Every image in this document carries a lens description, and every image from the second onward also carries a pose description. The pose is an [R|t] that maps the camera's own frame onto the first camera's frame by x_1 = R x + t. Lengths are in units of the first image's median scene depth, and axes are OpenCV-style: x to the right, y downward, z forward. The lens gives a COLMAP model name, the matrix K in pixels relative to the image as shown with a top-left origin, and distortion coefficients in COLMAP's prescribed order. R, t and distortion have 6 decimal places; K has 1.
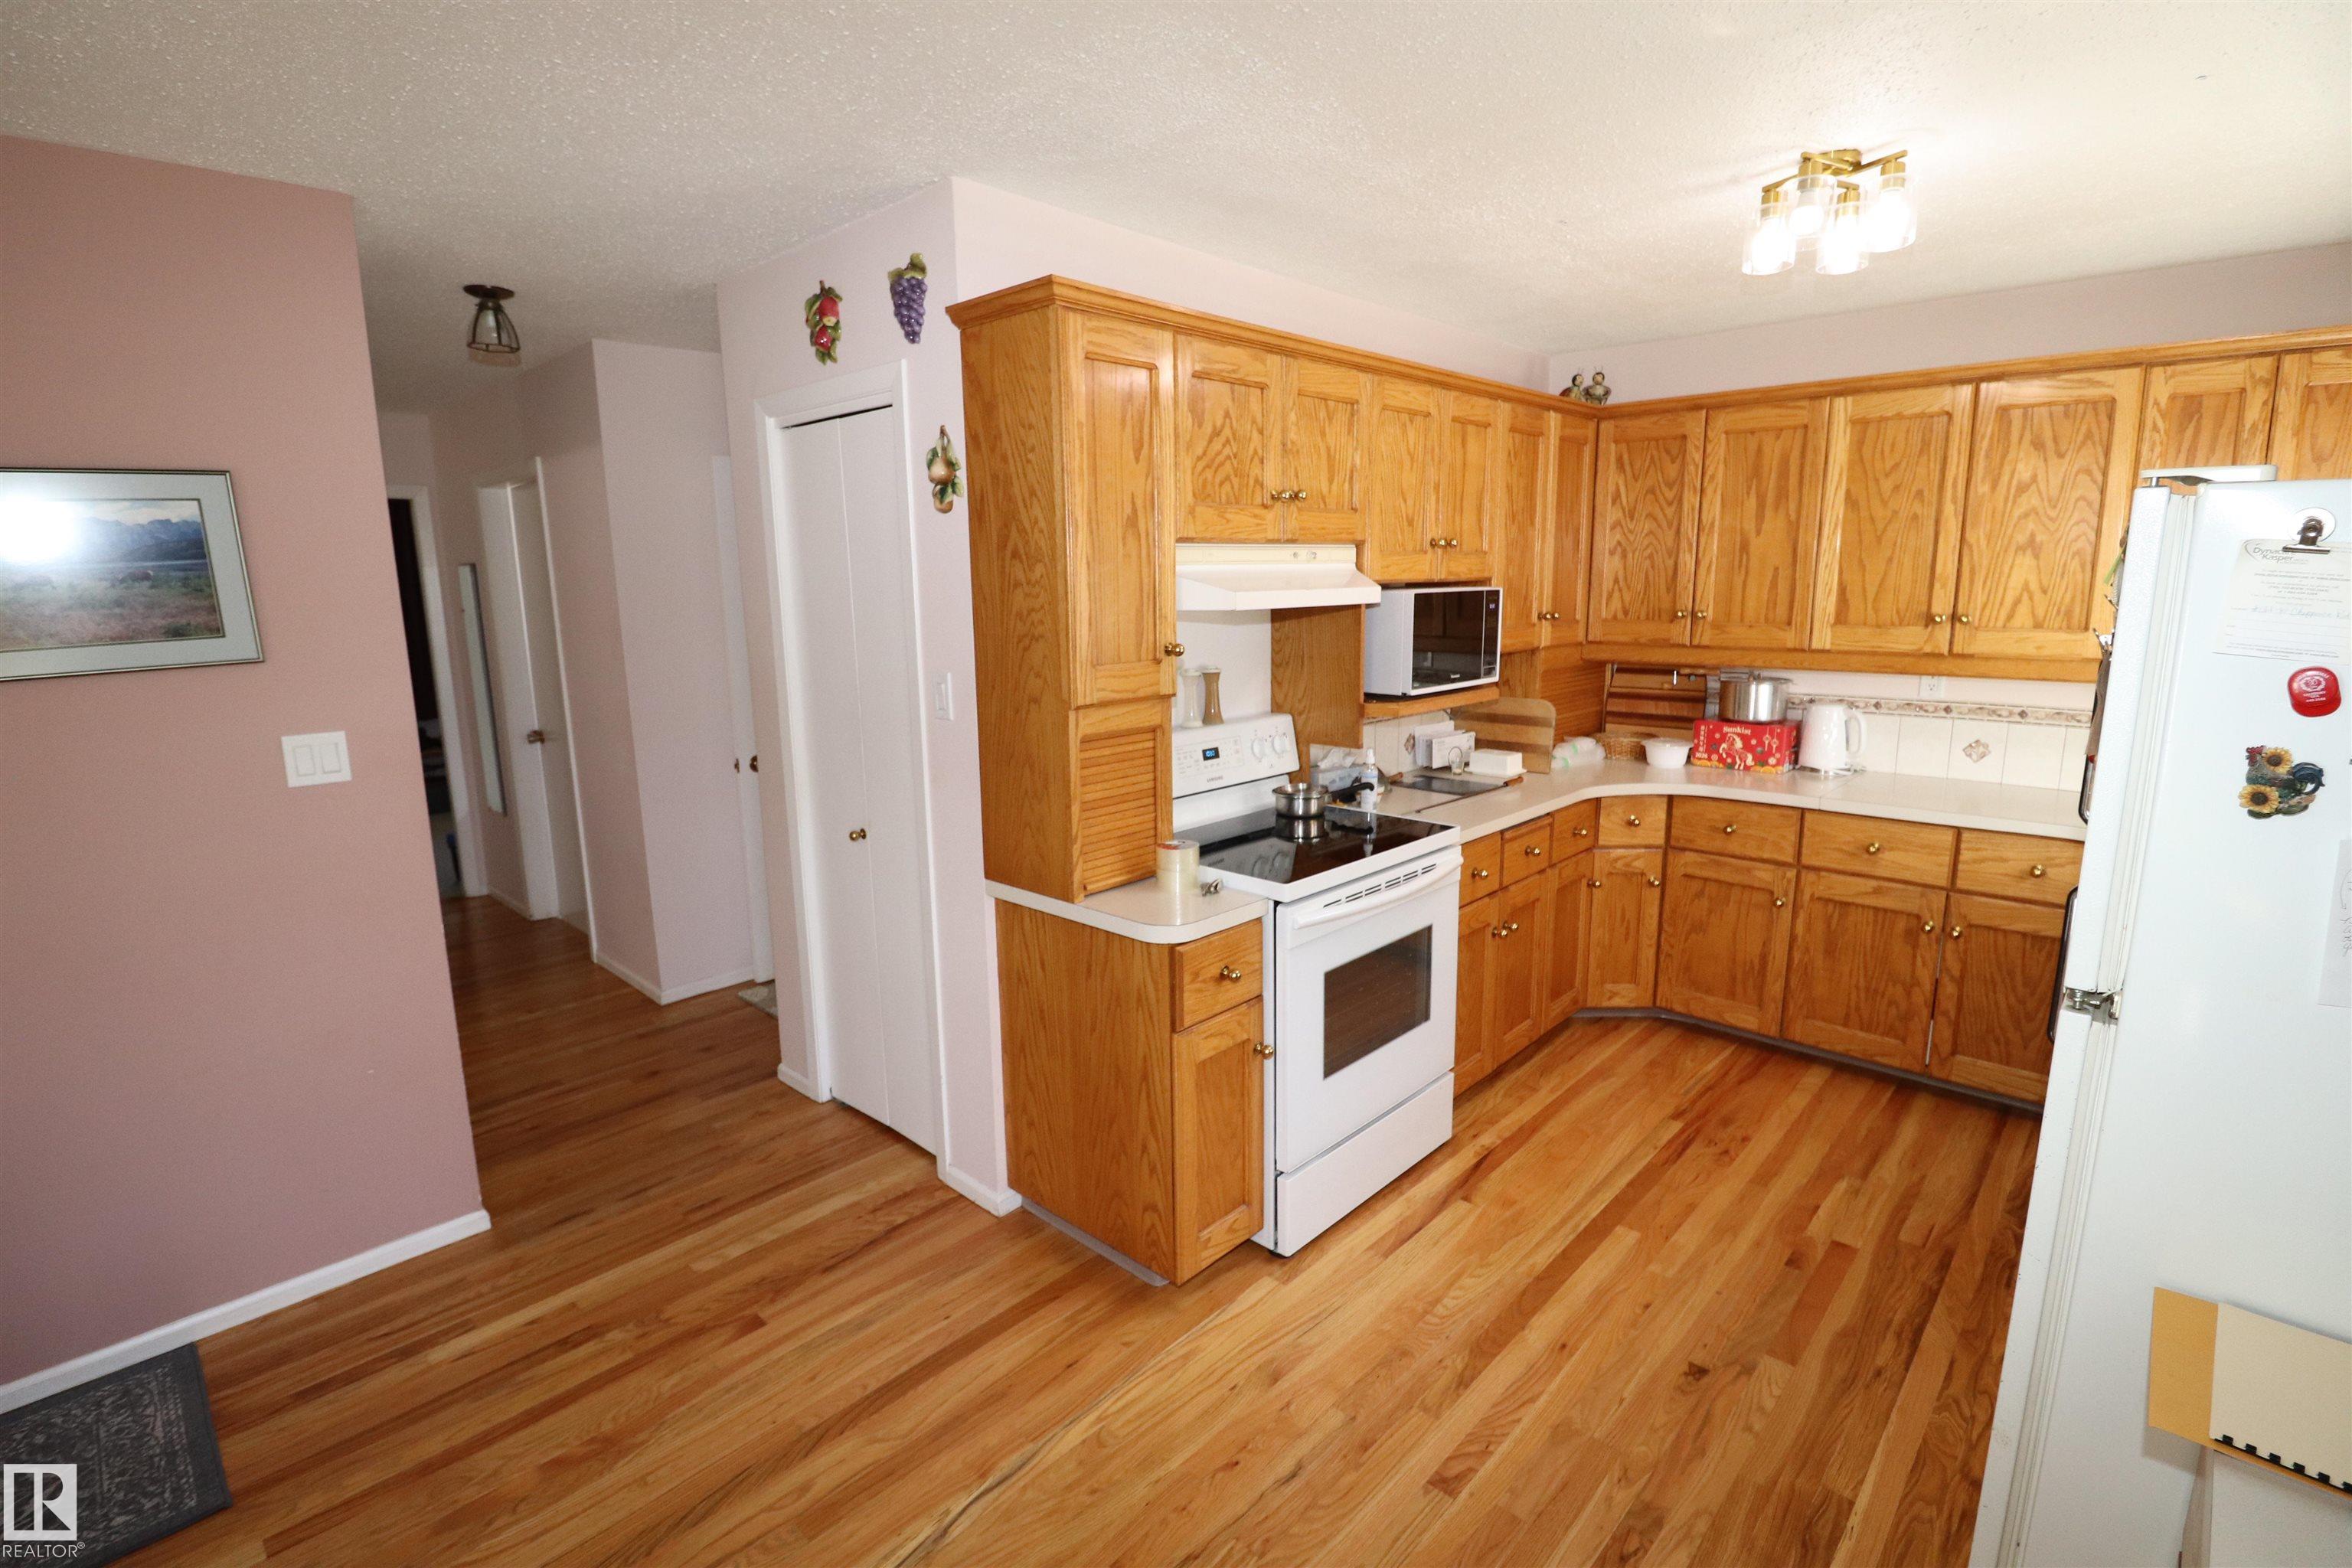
lens RADIAL K [[1092.4, 0, 1177.4], [0, 1092.4, 775.5], [0, 0, 1]] dist [0.001256, -0.013977]
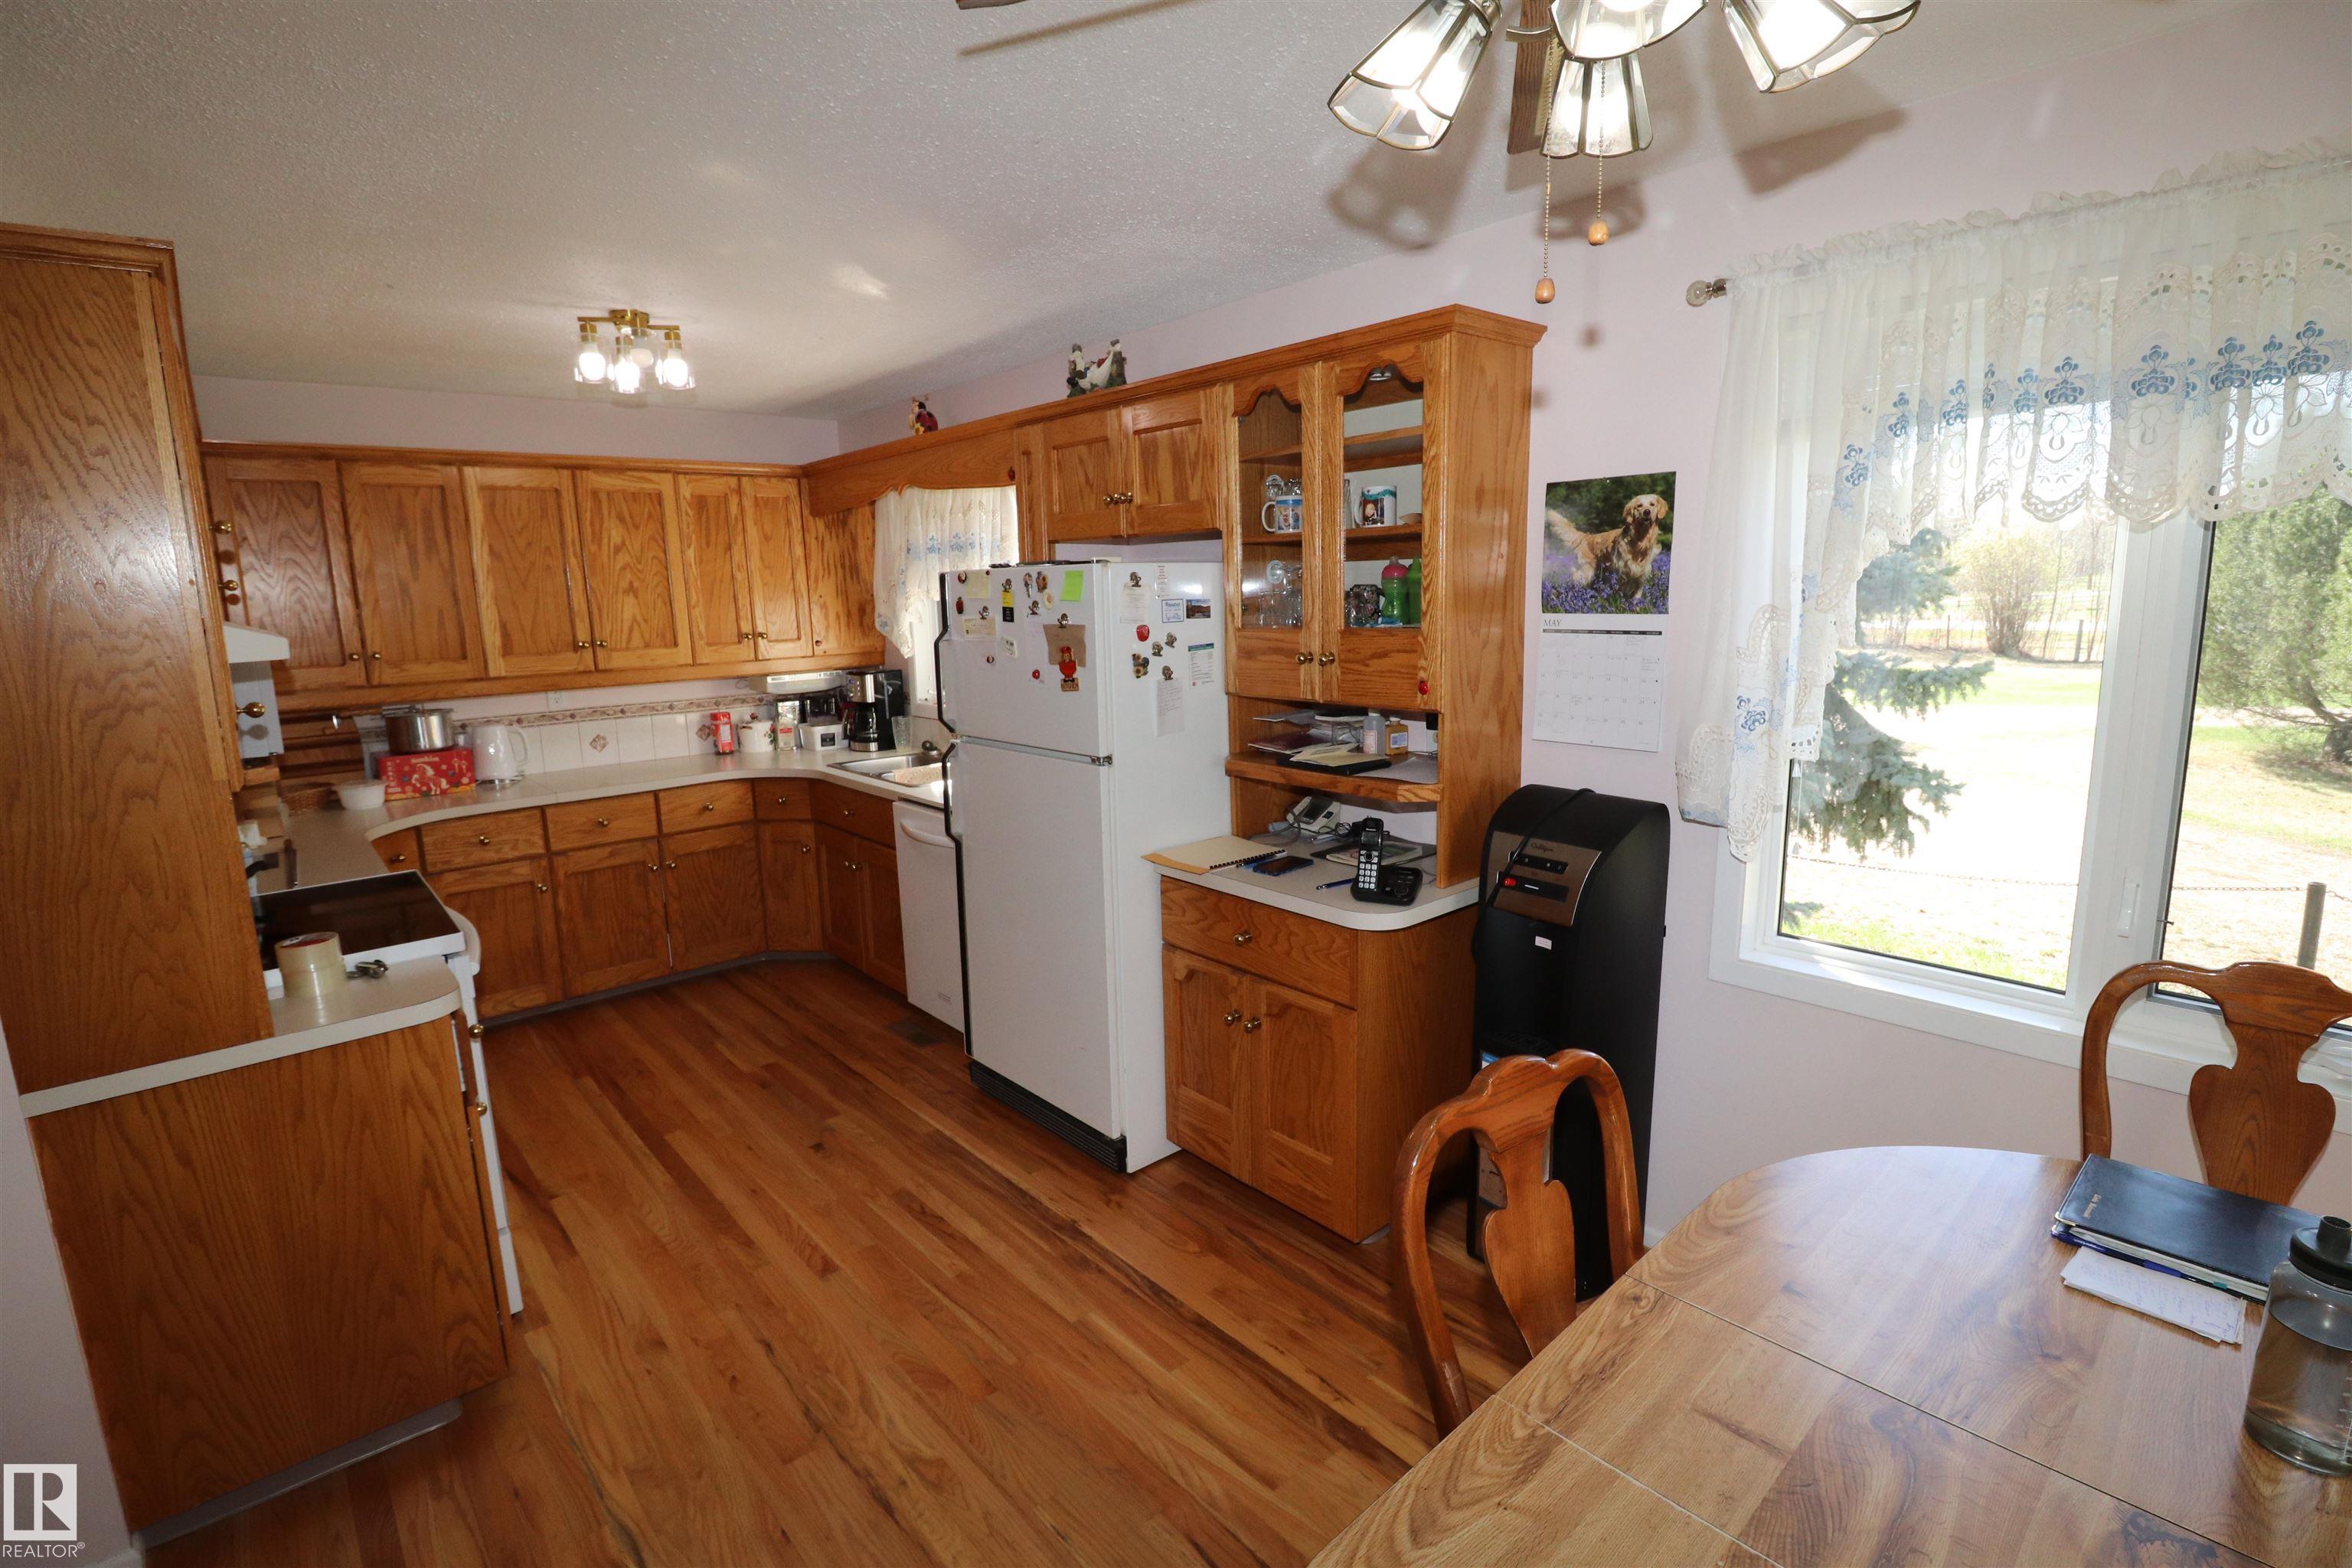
lens RADIAL K [[1092.4, 0, 1177.4], [0, 1092.4, 775.5], [0, 0, 1]] dist [0.001256, -0.013977]
pose [[0.085009, -0.161867, 0.983144, -0.606773], [0.205743, 0.968303, 0.141634, -0.032139], [-0.974907, 0.190234, 0.115618, 0.189451]]
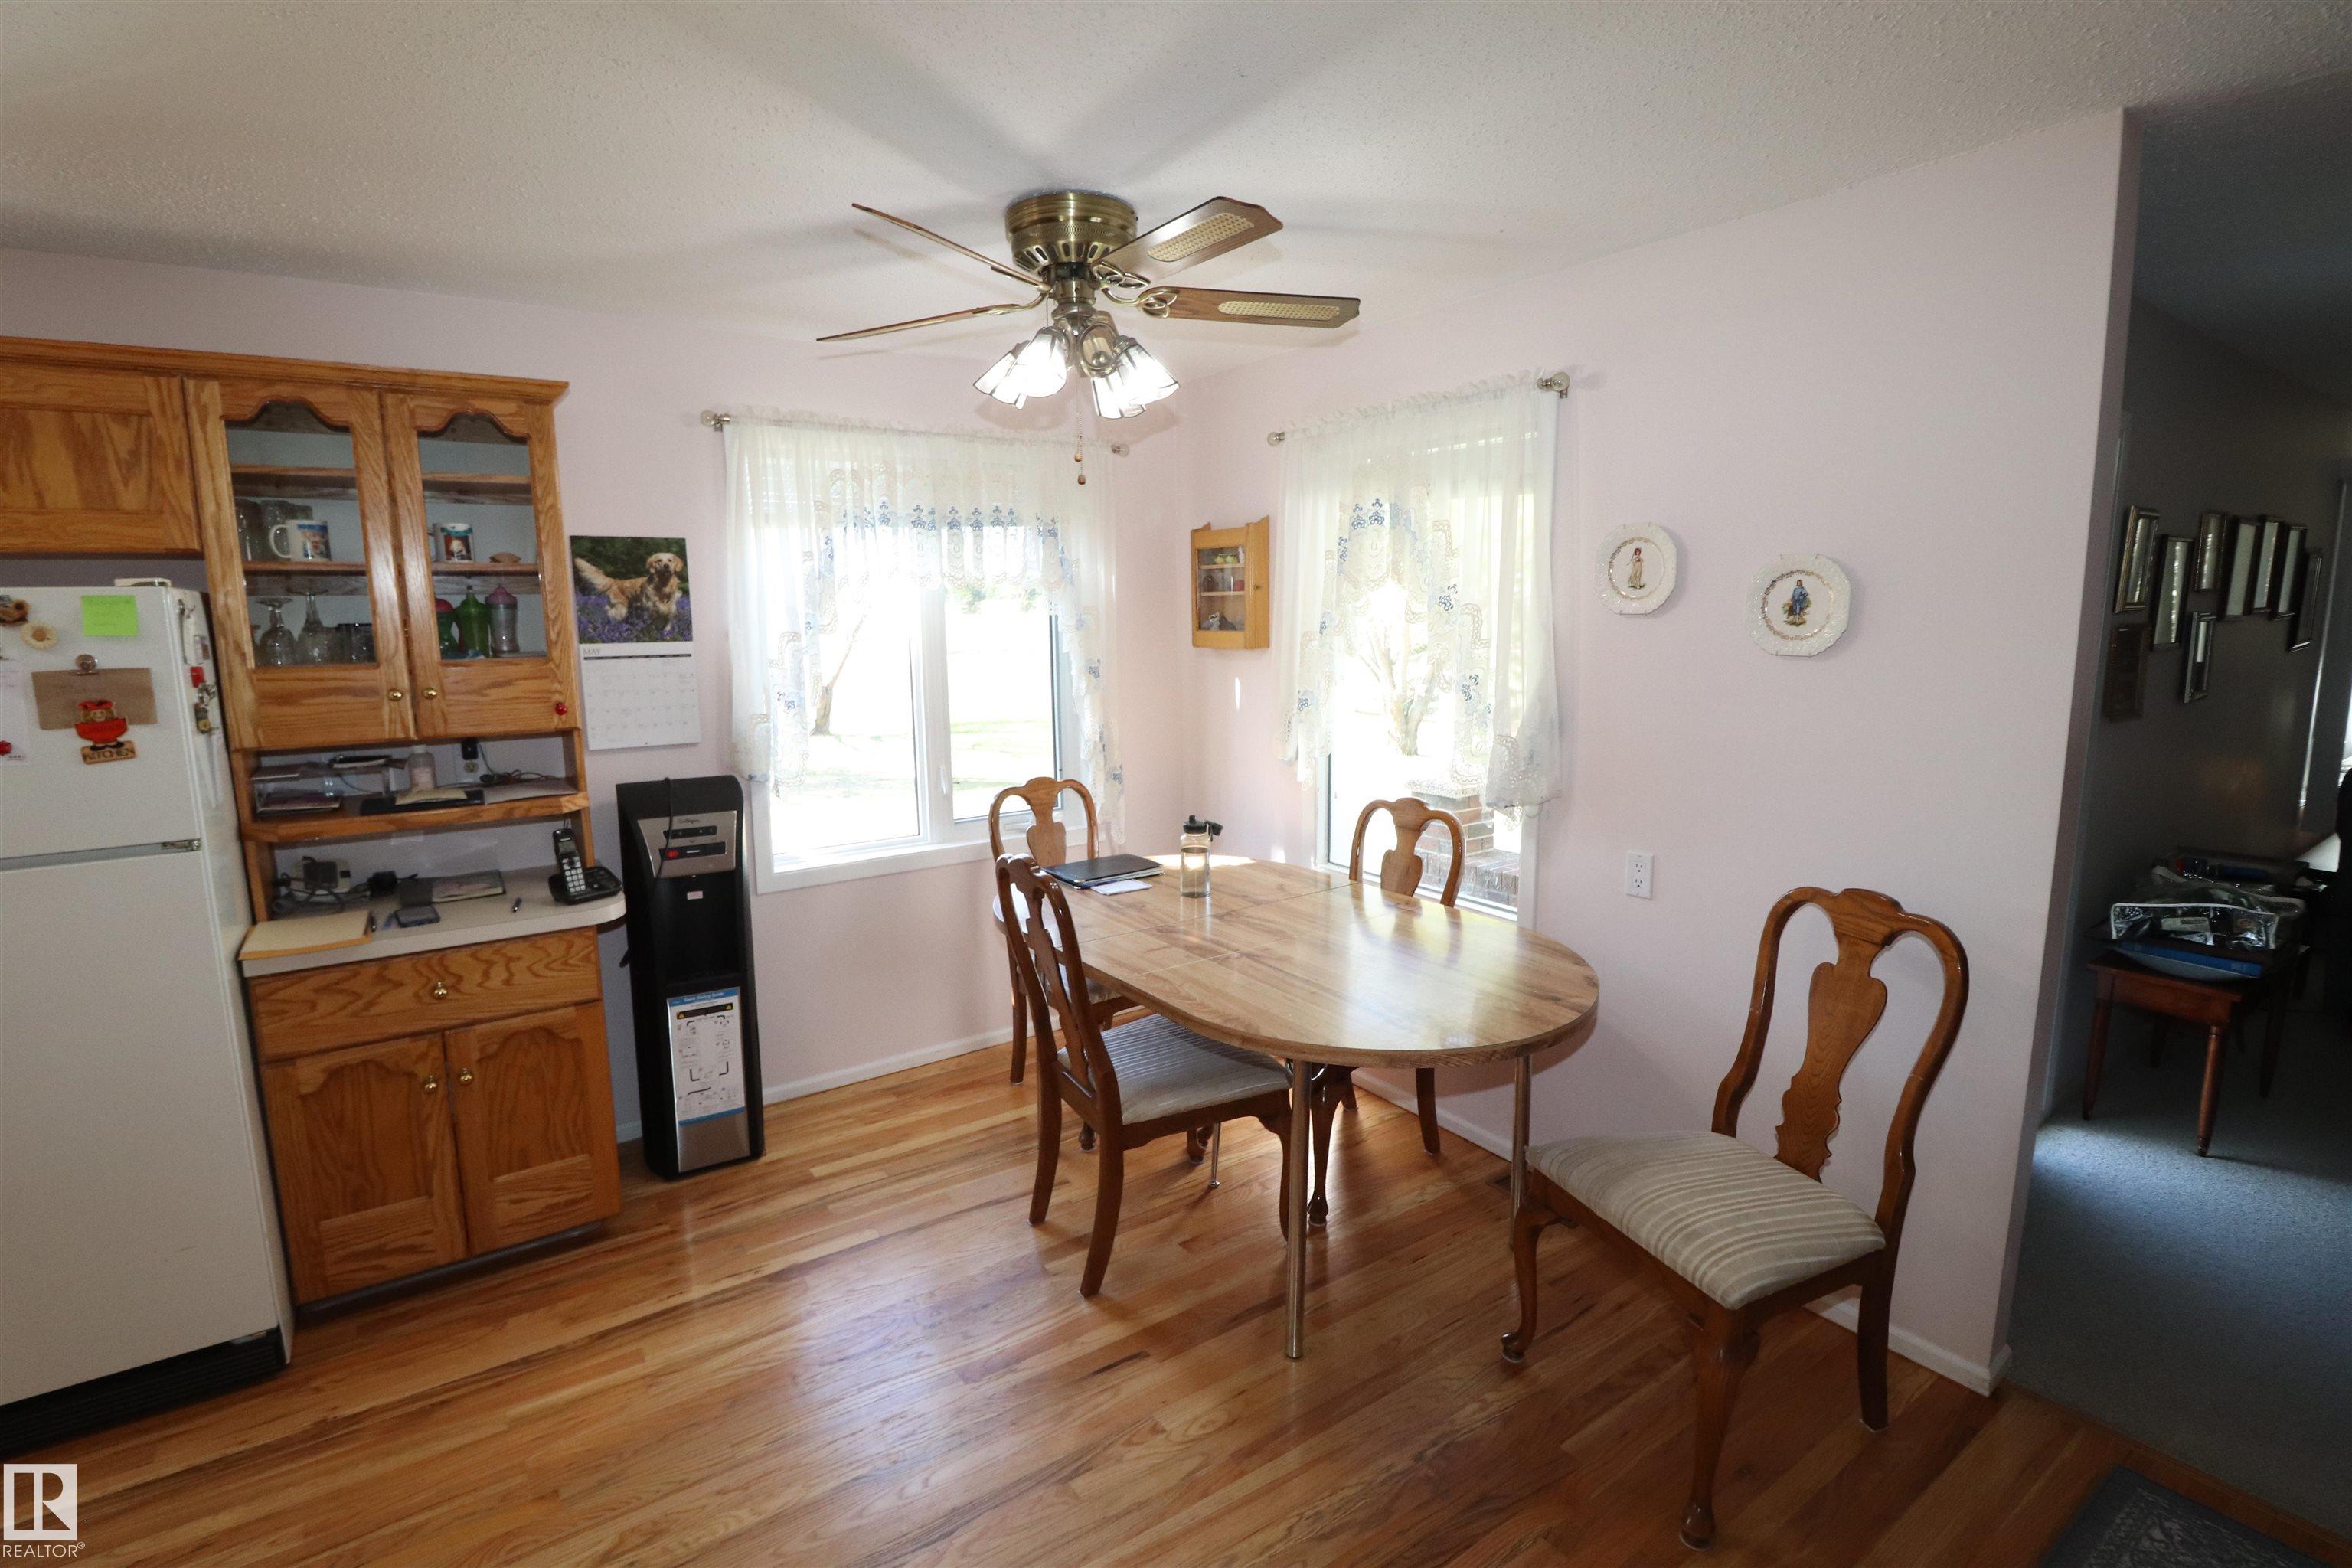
lens RADIAL K [[1092.9, 0, 1167.3], [0, 1092.9, 779.6], [0, 0, 1]] dist [0.001046, -0.015047]
pose [[-0.979032, -0.004516, 0.203655, -0.457673], [0.063485, 0.943199, 0.326107, -0.157600], [-0.193560, 0.332198, -0.923135, 0.886096]]
